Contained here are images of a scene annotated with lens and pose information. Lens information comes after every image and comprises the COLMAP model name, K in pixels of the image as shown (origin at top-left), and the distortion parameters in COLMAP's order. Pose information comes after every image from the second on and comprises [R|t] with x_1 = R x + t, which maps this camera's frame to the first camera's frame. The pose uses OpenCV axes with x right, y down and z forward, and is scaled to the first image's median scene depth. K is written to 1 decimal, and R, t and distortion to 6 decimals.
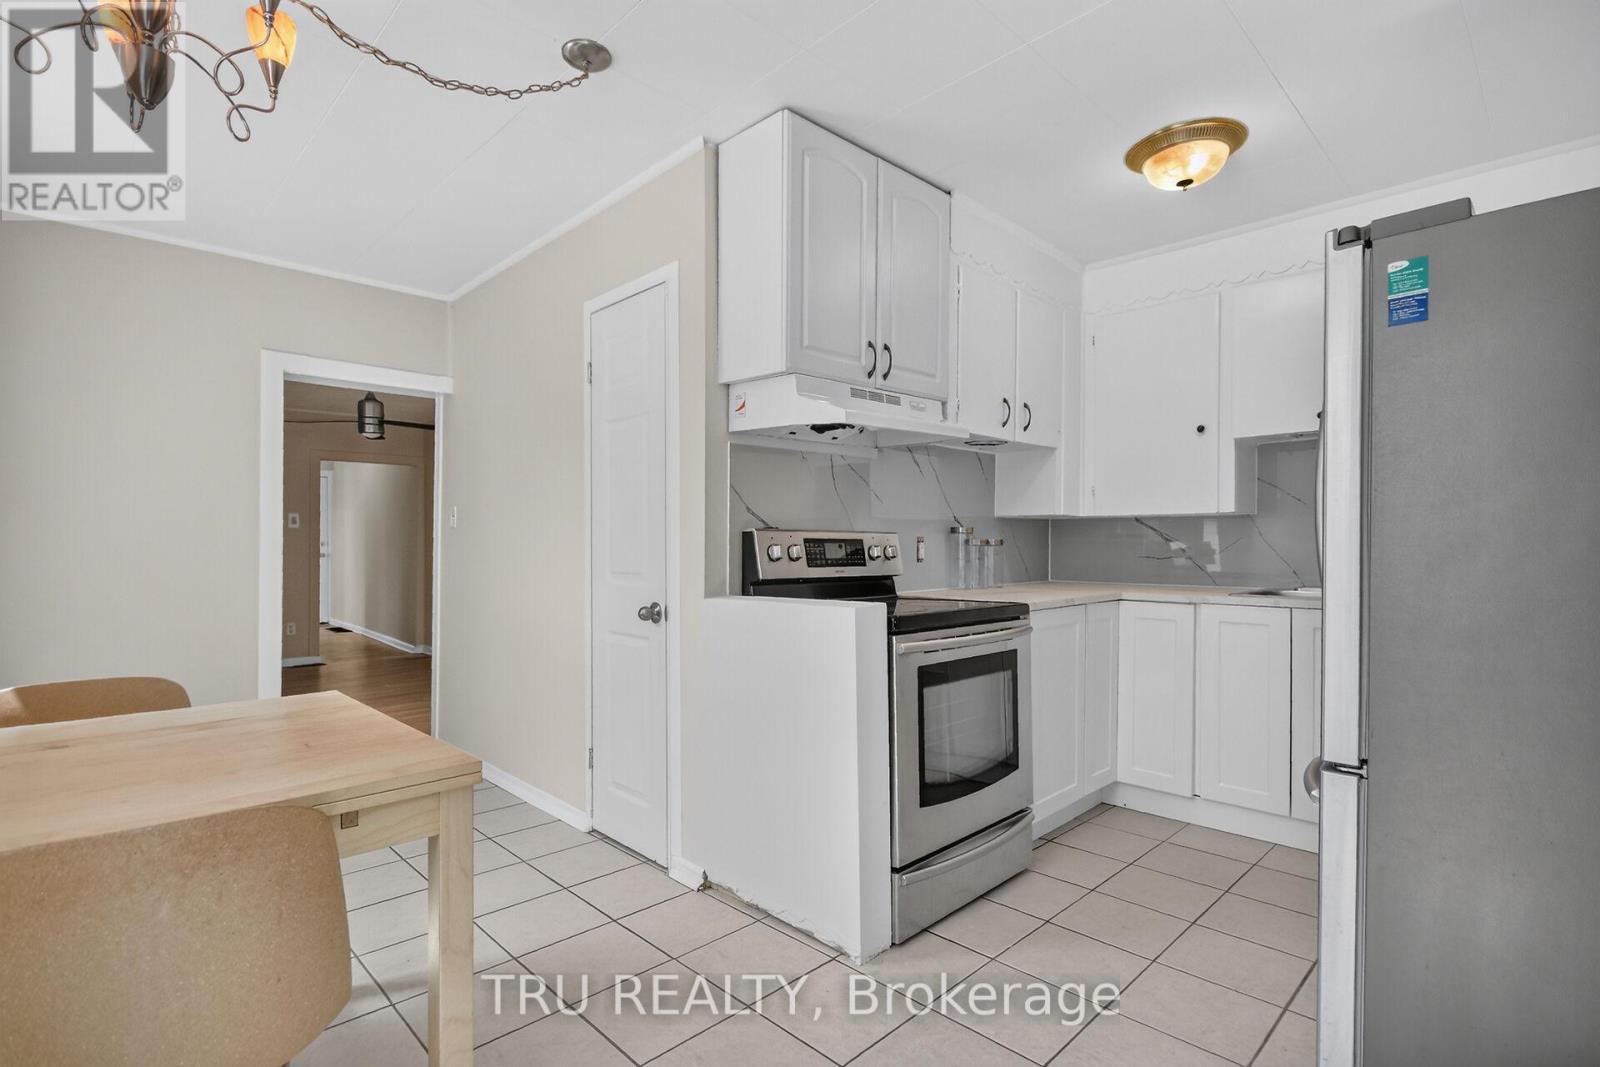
lens RADIAL K [[742.2, 0, 800.0], [0, 742.2, 533.5], [0, 0, 1]] dist [0.000468, -0.000007]
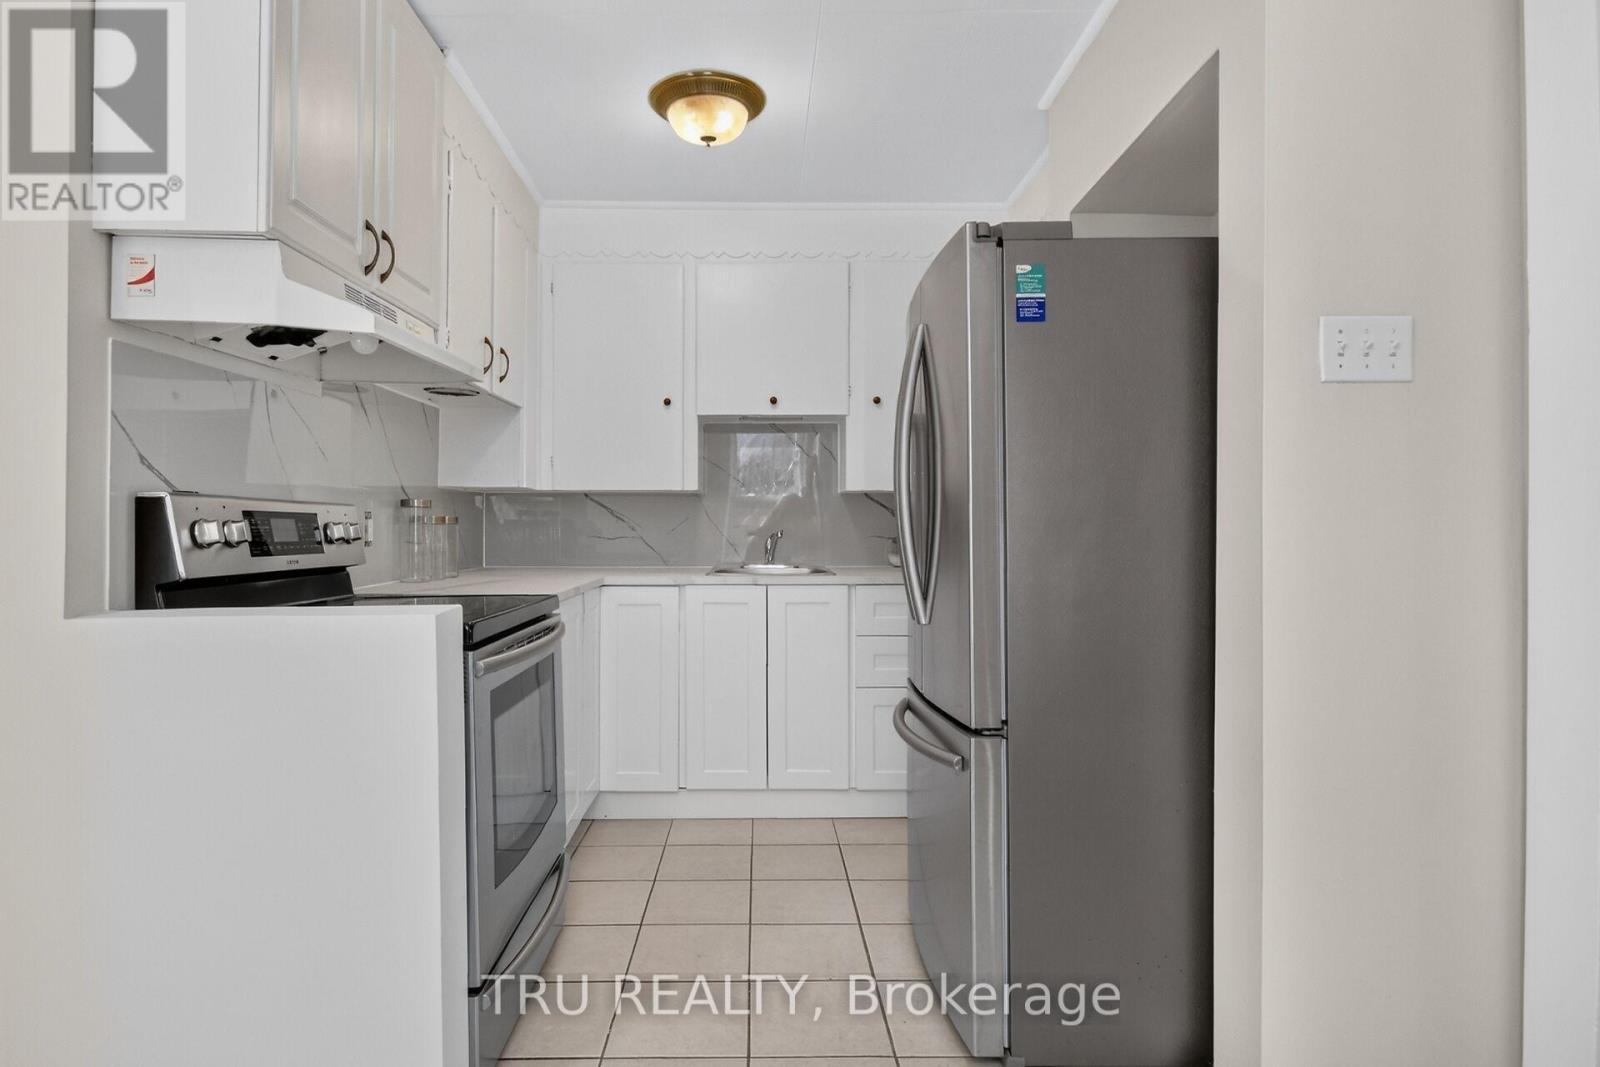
lens RADIAL K [[840.7, 0, 738.5], [0, 840.7, 509.2], [0, 0, 1]] dist [-0.000473, -0.000608]
pose [[0.714618, 0.014036, 0.699374, -0.192714], [-0.010850, 0.999901, -0.008981, 0.007396], [-0.699431, -0.001170, 0.714699, 0.209288]]
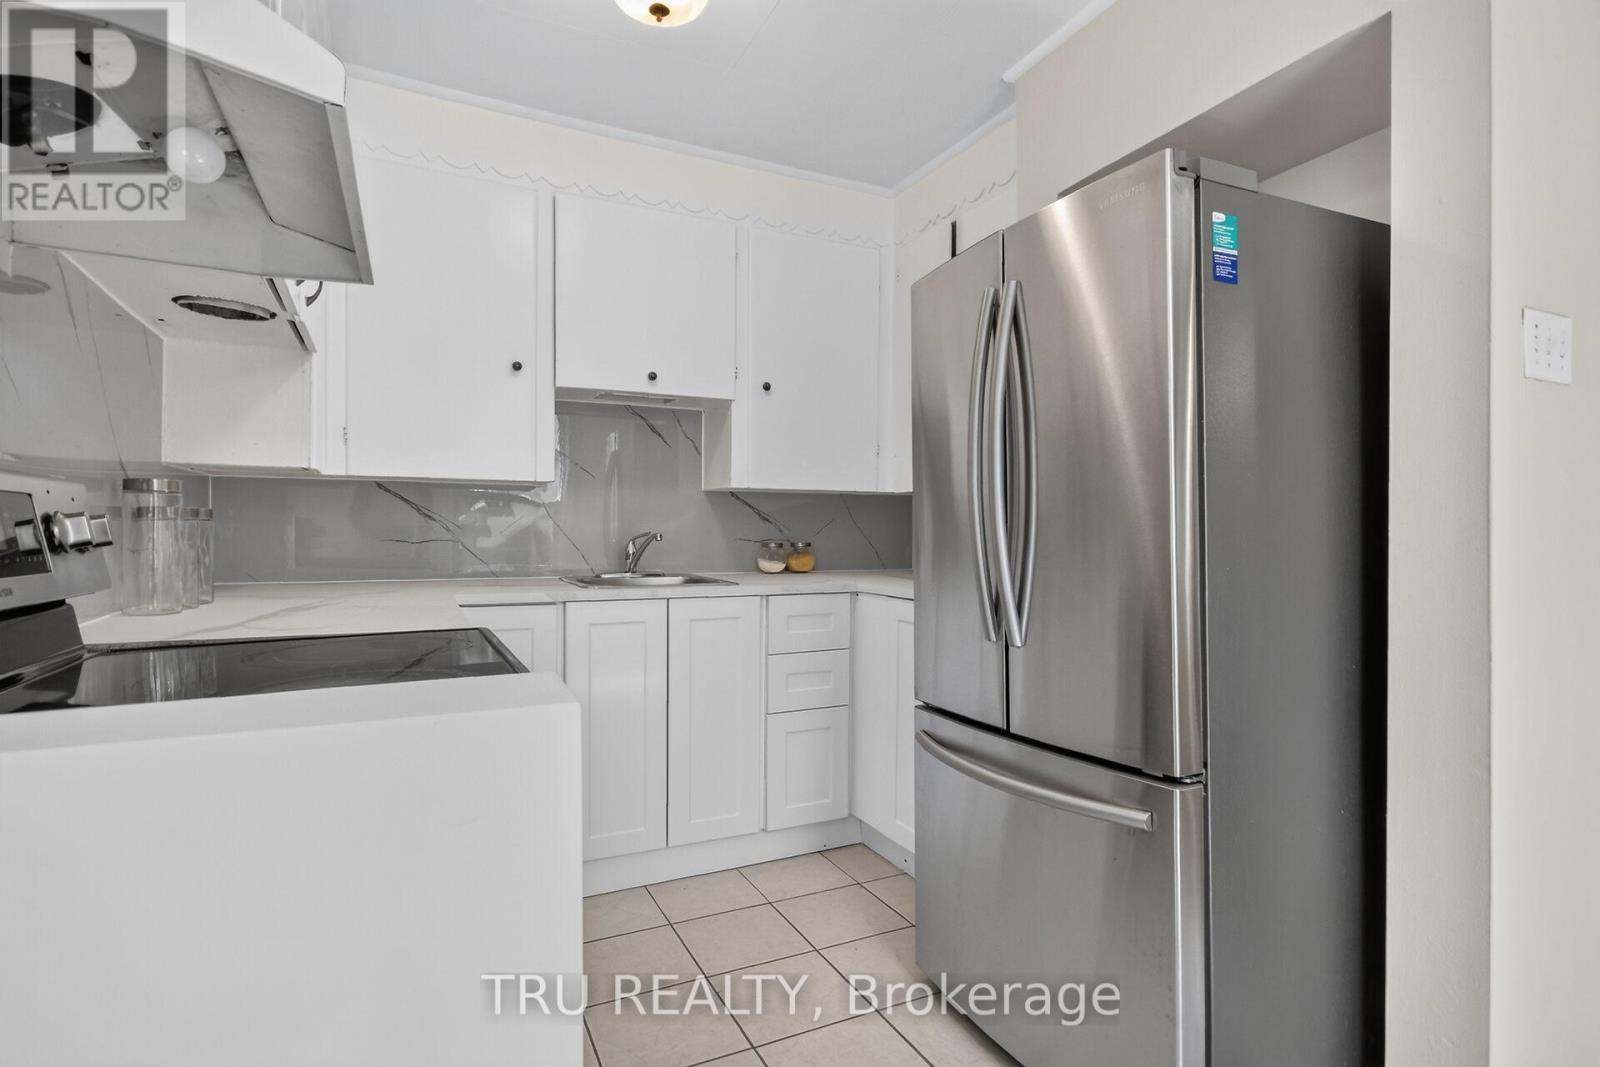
lens RADIAL K [[807.3, 0, 800.0], [0, 807.3, 533.5], [0, 0, 1]] dist [-0.000531, 0.000266]
pose [[0.324972, -0.001217, 0.945723, -0.164947], [-0.018511, 0.999799, 0.007648, 0.018479], [-0.945543, -0.019992, 0.324884, 0.604399]]
